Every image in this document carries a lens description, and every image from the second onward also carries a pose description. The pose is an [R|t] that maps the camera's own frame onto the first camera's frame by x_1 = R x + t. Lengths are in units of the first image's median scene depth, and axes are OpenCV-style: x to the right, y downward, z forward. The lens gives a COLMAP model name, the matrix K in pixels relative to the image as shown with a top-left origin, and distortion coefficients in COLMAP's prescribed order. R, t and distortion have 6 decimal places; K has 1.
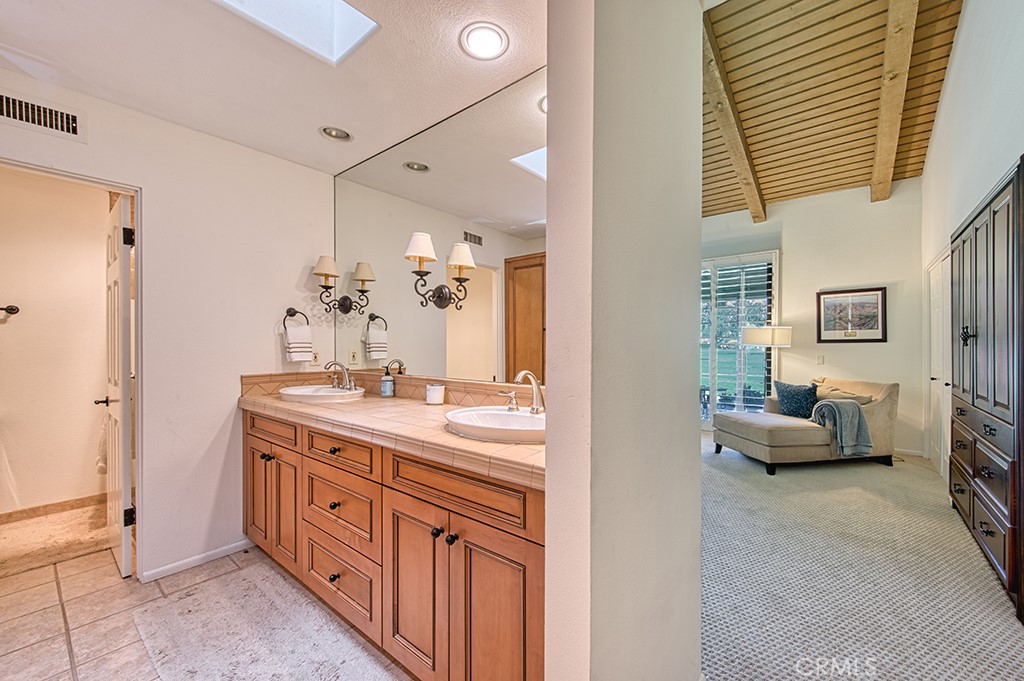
lens RADIAL K [[408.4, 0, 514.2], [0, 408.4, 345.4], [0, 0, 1]] dist [0.000030, 0.000005]
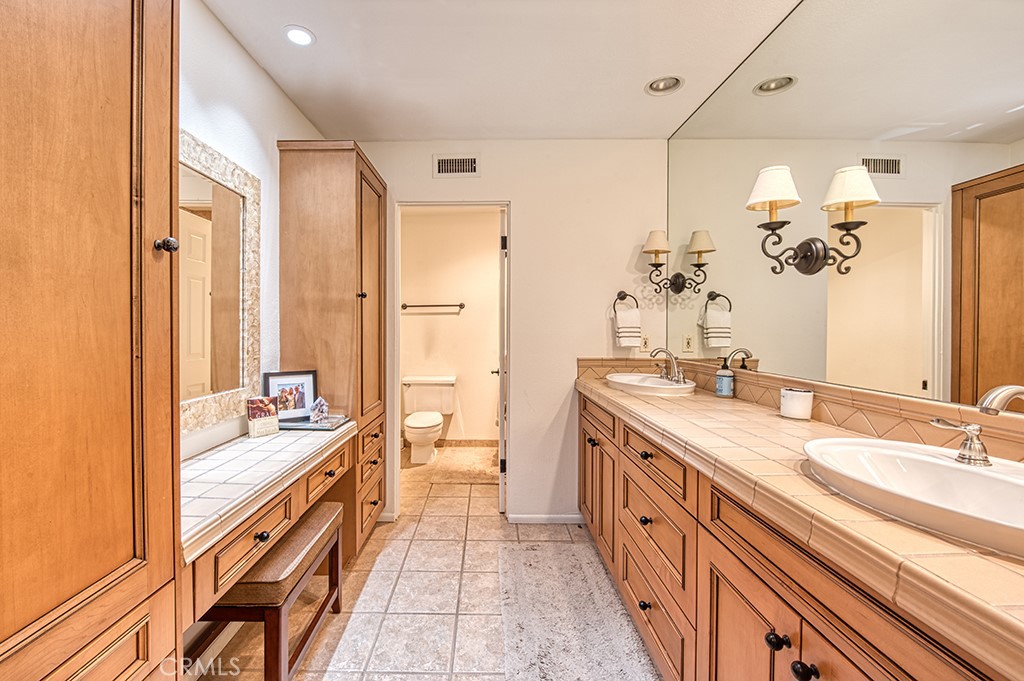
lens RADIAL K [[410.2, 0, 493.1], [0, 410.2, 334.1], [0, 0, 1]] dist [-0.000304, -0.004287]
pose [[0.647093, 0.010899, -0.762333, -0.003969], [-0.003542, 0.999930, 0.011288, 0.000126], [0.762403, -0.004604, 0.647087, 0.190721]]
